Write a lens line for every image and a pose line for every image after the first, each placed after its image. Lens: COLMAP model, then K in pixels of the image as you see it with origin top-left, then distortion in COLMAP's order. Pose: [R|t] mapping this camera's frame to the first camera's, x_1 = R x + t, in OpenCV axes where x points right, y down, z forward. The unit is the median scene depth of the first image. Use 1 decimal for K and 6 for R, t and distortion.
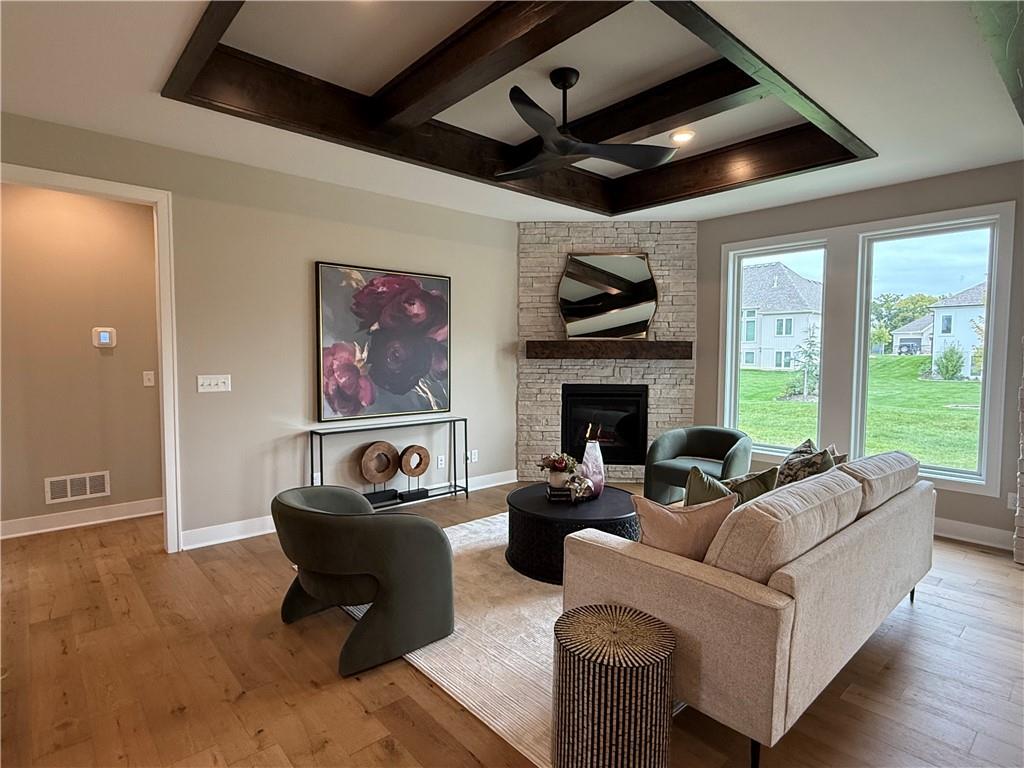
lens RADIAL K [[547.1, 0, 512.0], [0, 547.1, 384.0], [0, 0, 1]] dist [0.000605, 0.000341]
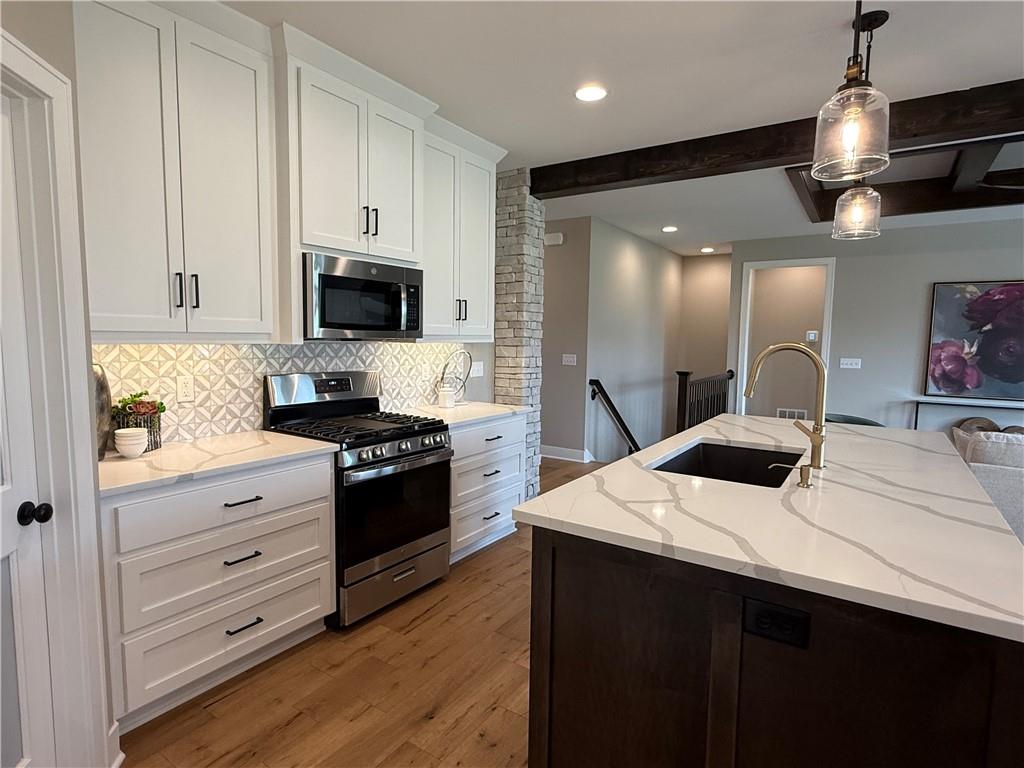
lens RADIAL K [[548.3, 0, 507.7], [0, 548.3, 385.6], [0, 0, 1]] dist [-0.002038, 0.001268]
pose [[0.251001, 0.085444, -0.964208, 0.679107], [-0.072067, 0.994982, 0.069410, 0.021152], [0.965300, 0.052066, 0.255899, -0.377929]]
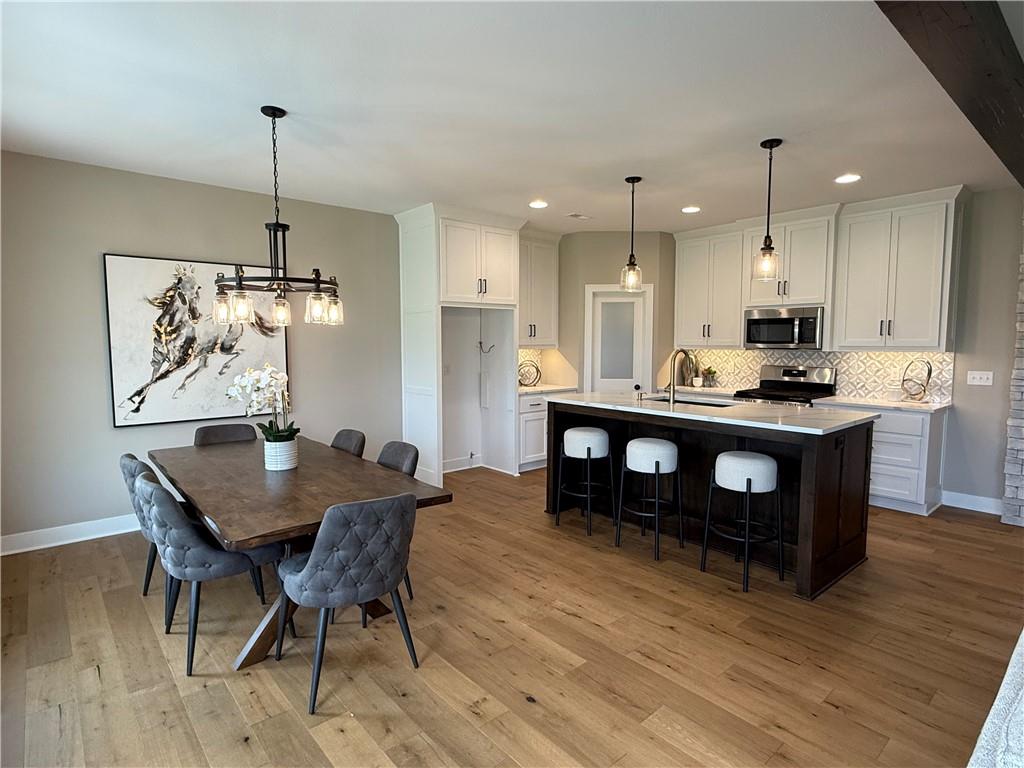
lens RADIAL K [[548.3, 0, 507.7], [0, 548.3, 385.6], [0, 0, 1]] dist [-0.002038, 0.001268]
pose [[-0.999843, -0.007182, 0.016172, 0.614935], [-0.004777, 0.989548, 0.144123, -0.062658], [-0.017038, 0.144023, -0.989428, 0.785007]]
